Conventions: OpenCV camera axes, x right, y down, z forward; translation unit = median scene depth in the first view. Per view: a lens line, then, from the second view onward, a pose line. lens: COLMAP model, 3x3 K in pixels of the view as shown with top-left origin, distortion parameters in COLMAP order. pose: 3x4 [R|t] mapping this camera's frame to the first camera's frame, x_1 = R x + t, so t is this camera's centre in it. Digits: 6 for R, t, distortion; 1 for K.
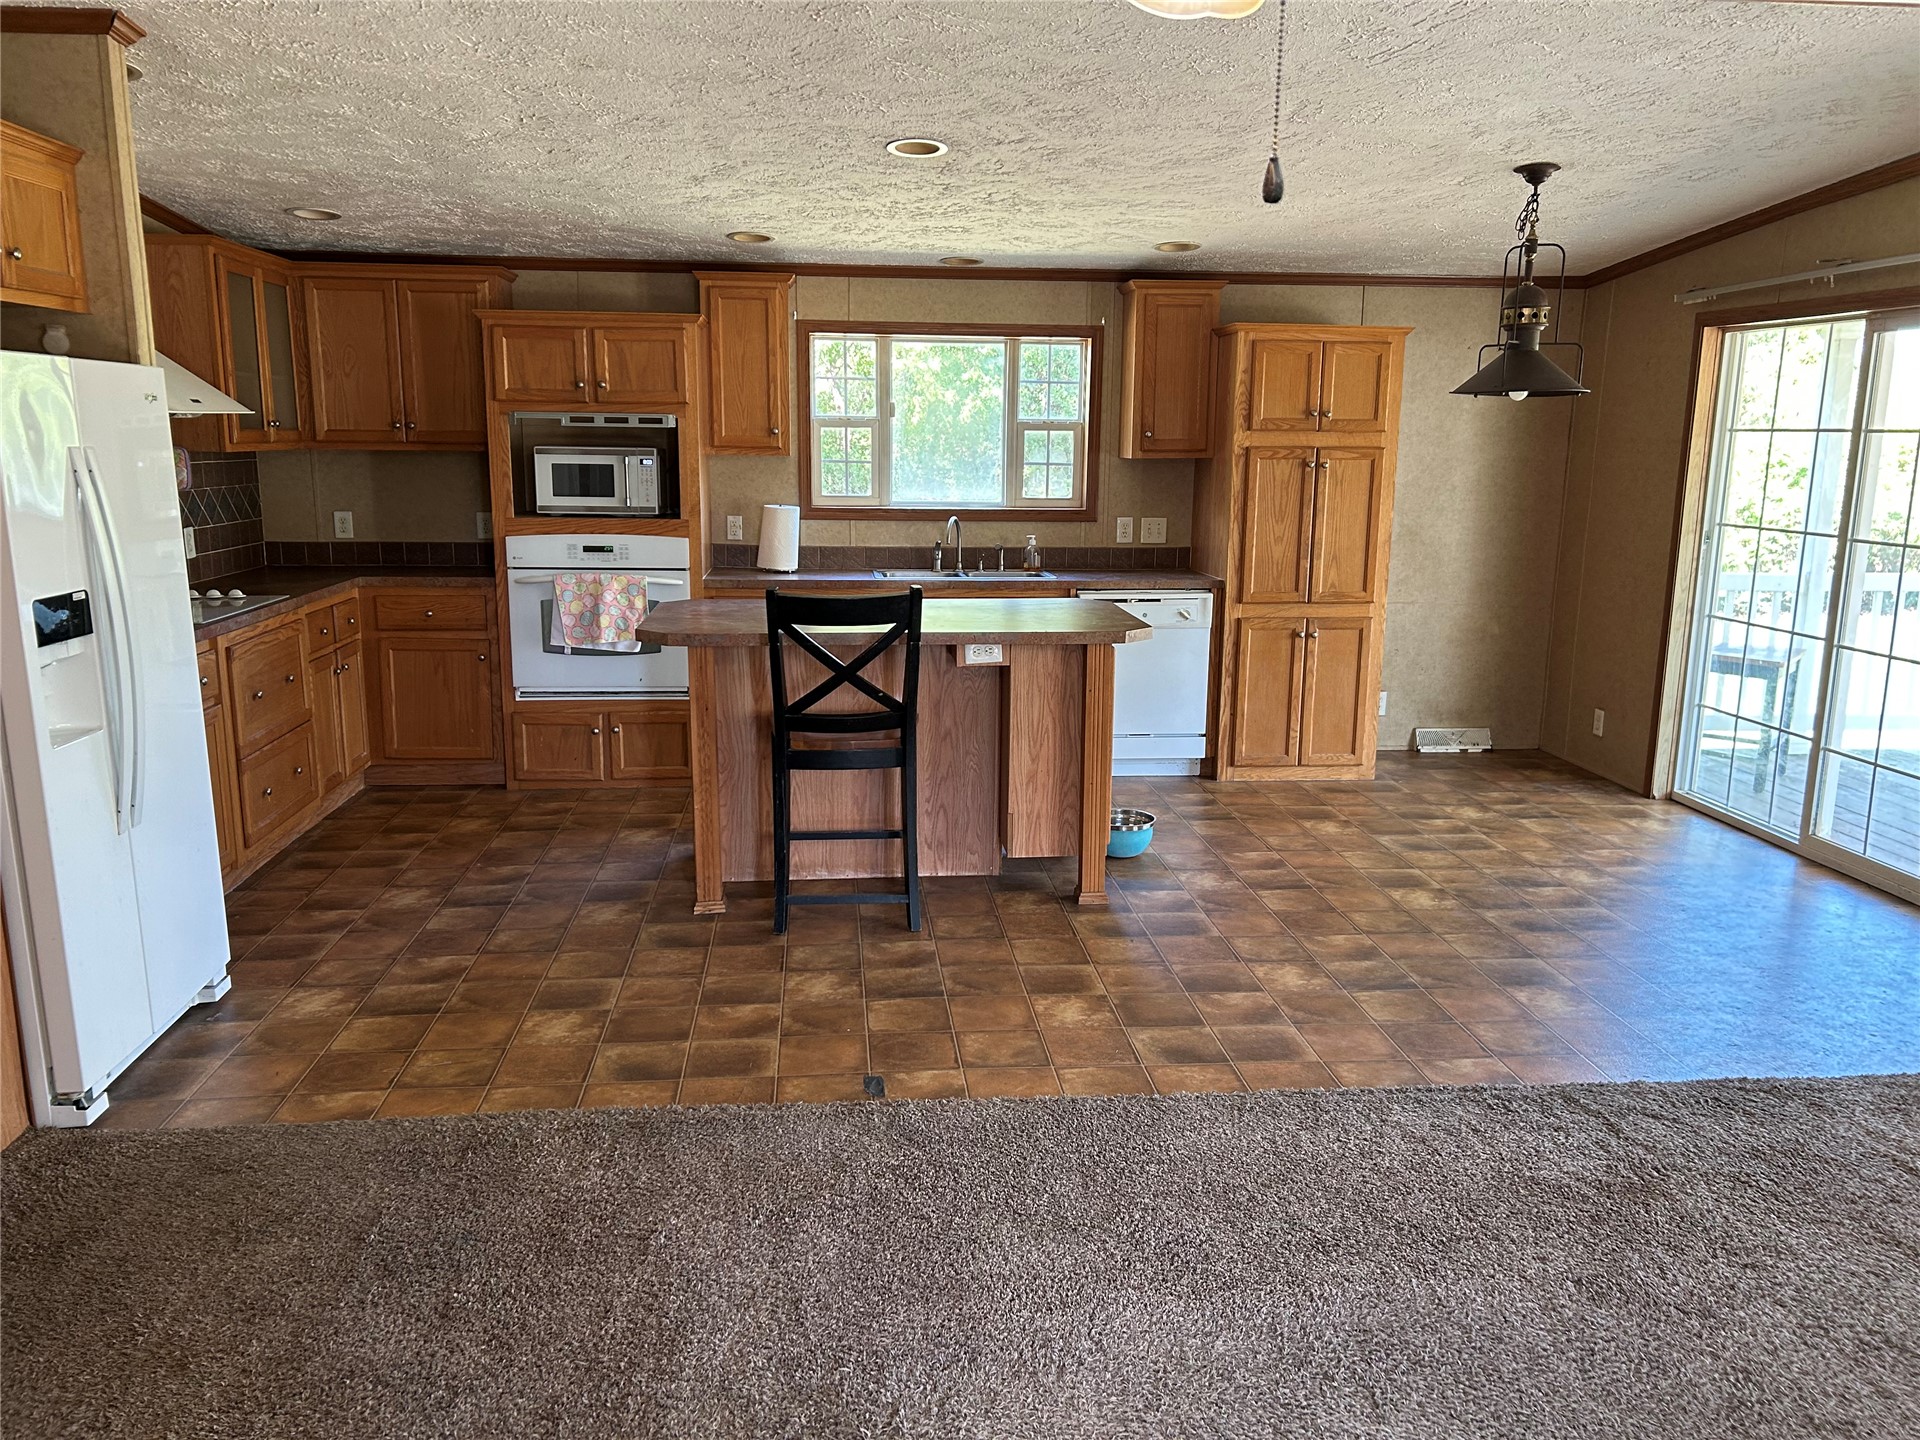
lens RADIAL K [[1443.0, 0, 949.2], [0, 1443.0, 731.4], [0, 0, 1]] dist [0.061883, -0.069410]
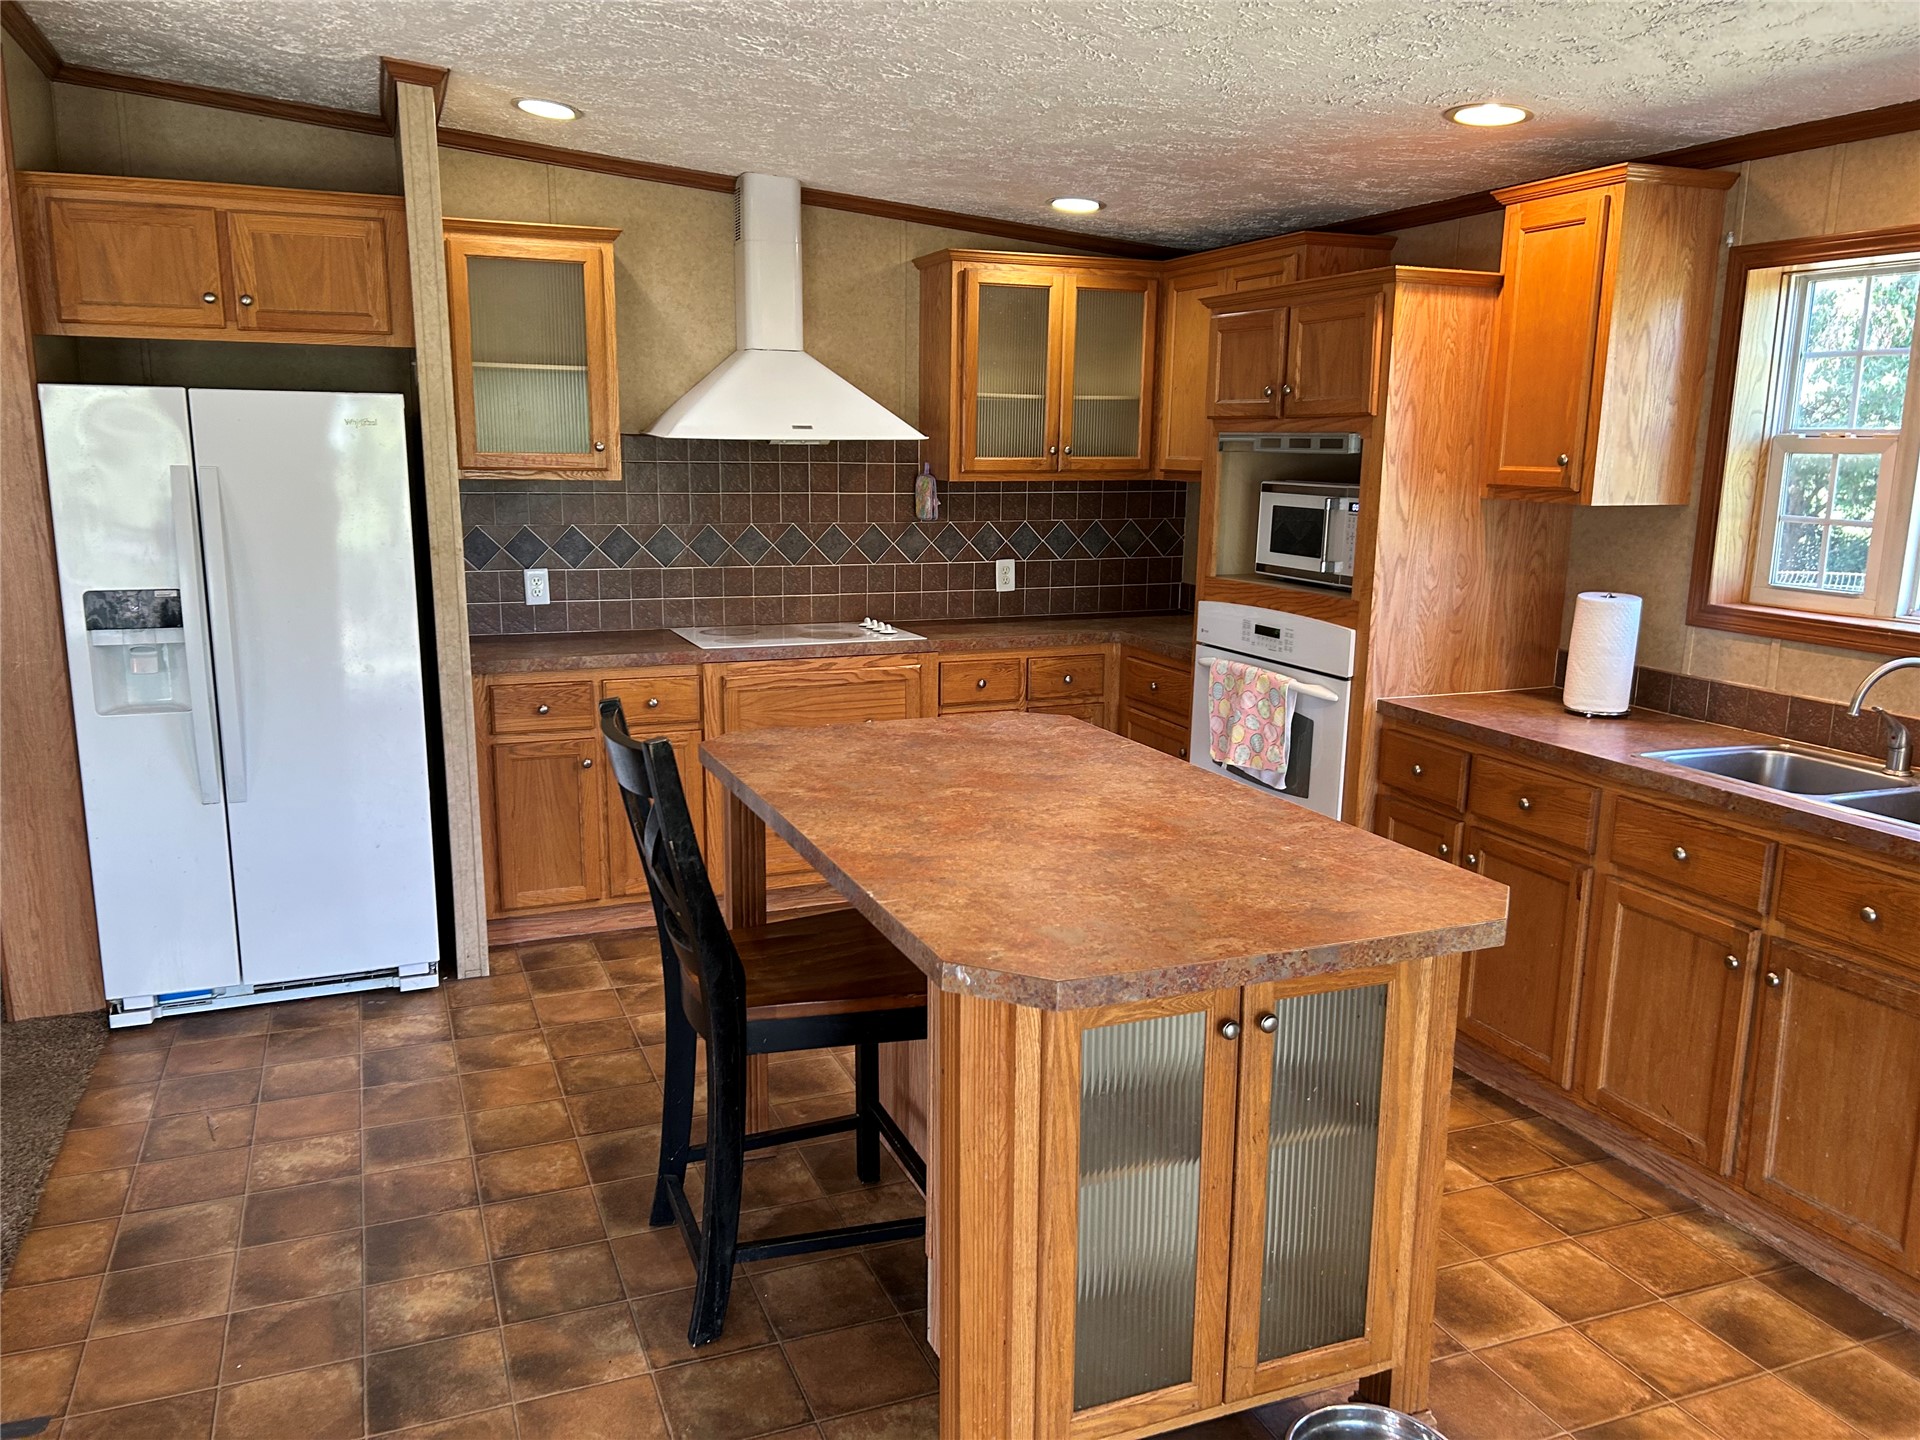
lens RADIAL K [[1443.0, 0, 938.4], [0, 1443.0, 735.9], [0, 0, 1]] dist [0.061883, -0.069410]
pose [[0.287493, 0.187495, -0.939251, 0.363779], [-0.201547, 0.970537, 0.132049, -0.136711], [0.936337, 0.151340, 0.316812, 0.645084]]
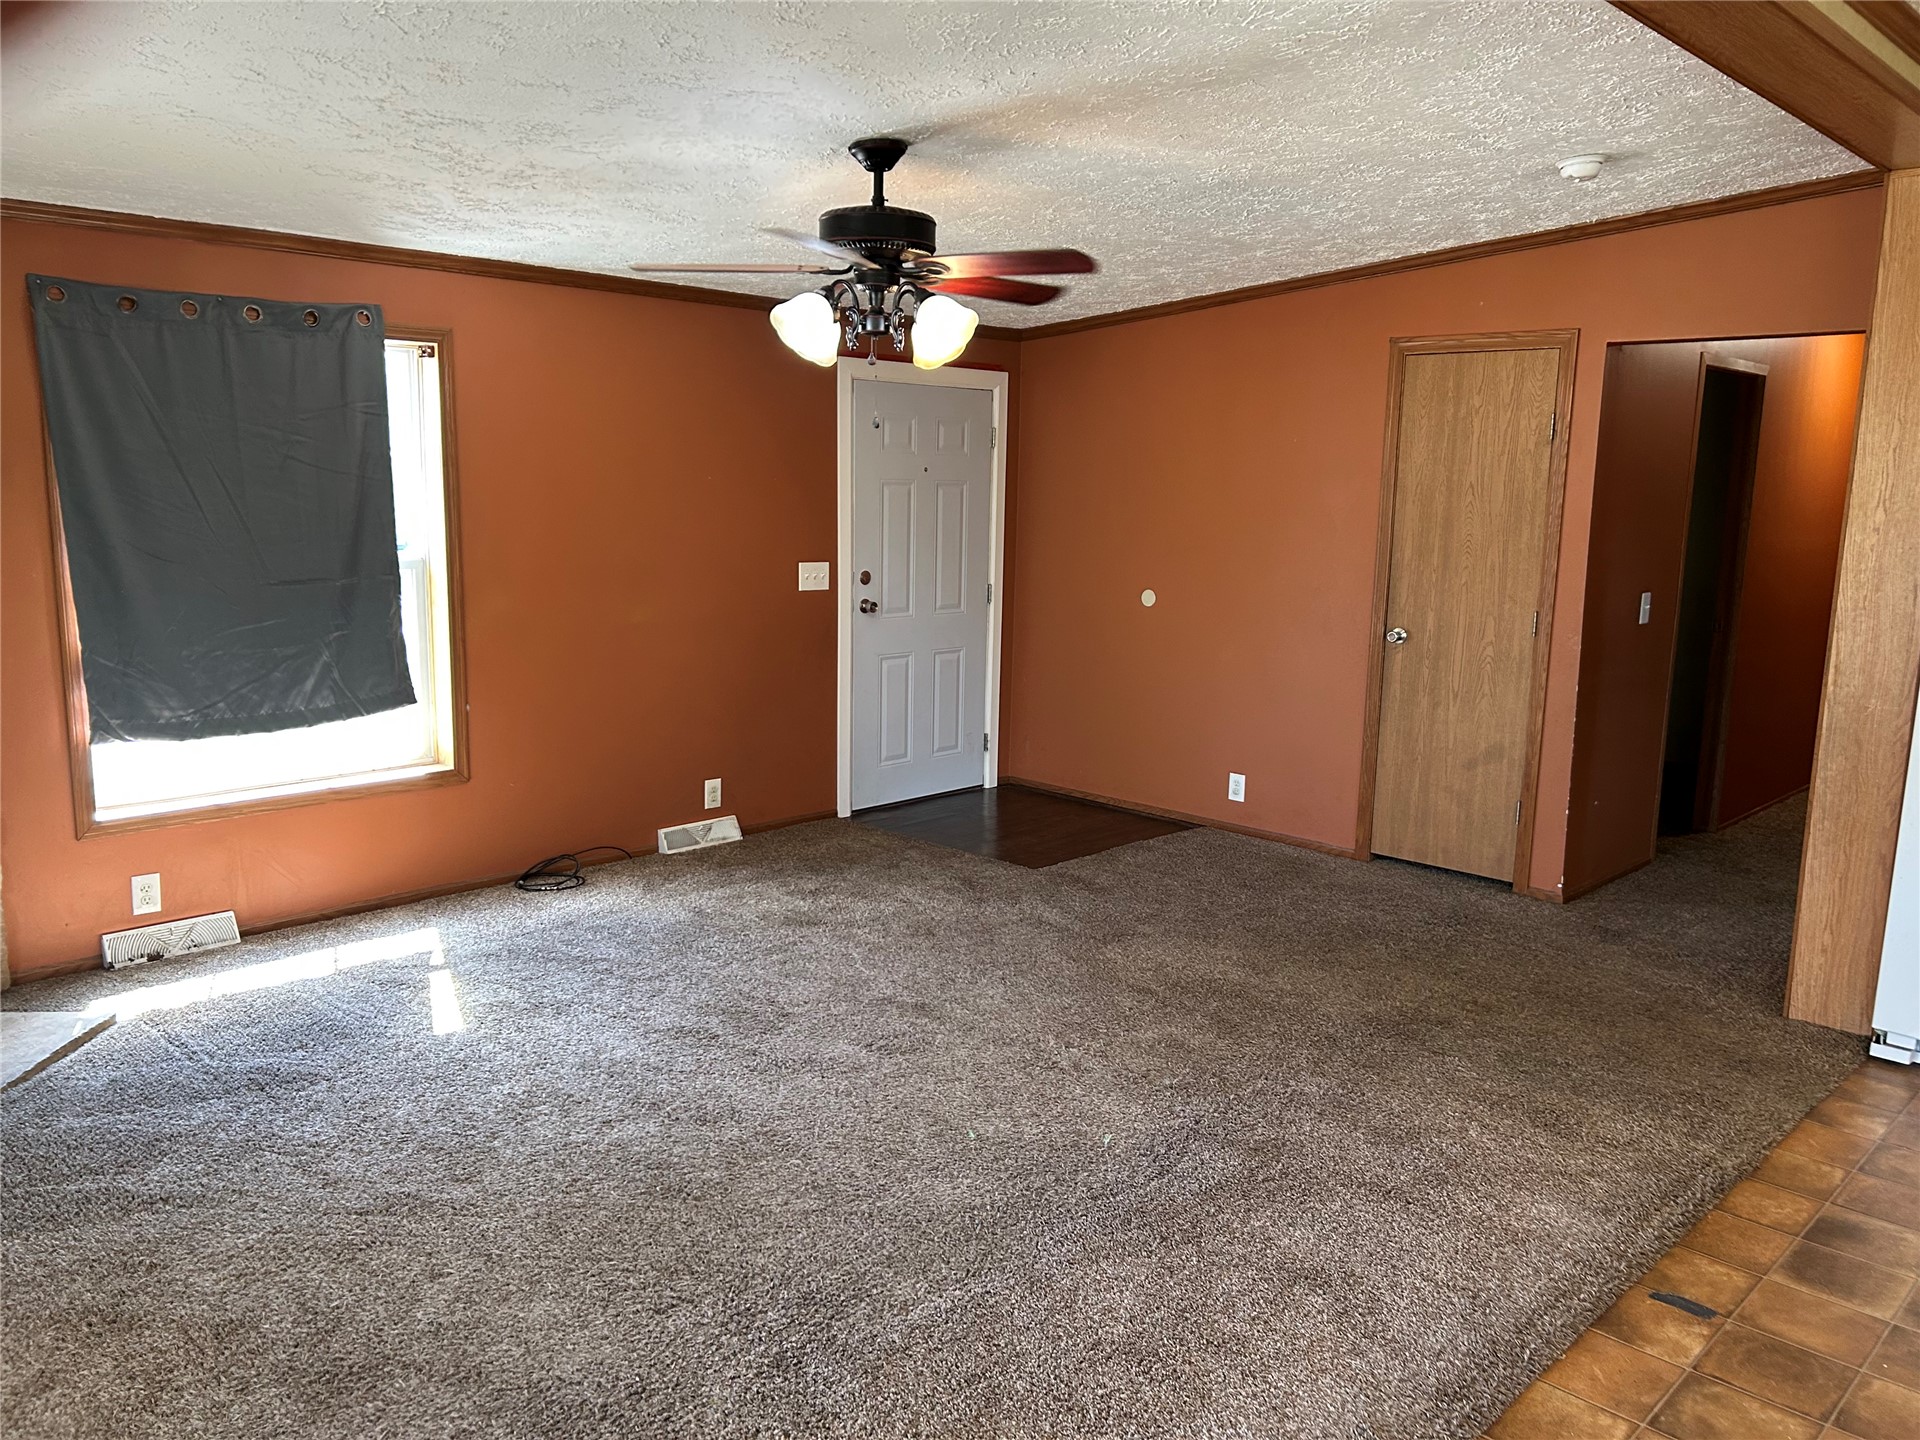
lens RADIAL K [[1443.0, 0, 958.7], [0, 1443.0, 719.8], [0, 0, 1]] dist [0.061883, -0.069410]
pose [[-0.757501, 0.083511, -0.647470, 0.430802], [-0.159705, 0.937944, 0.307823, -0.142849], [0.632998, 0.336580, -0.697157, 0.681480]]
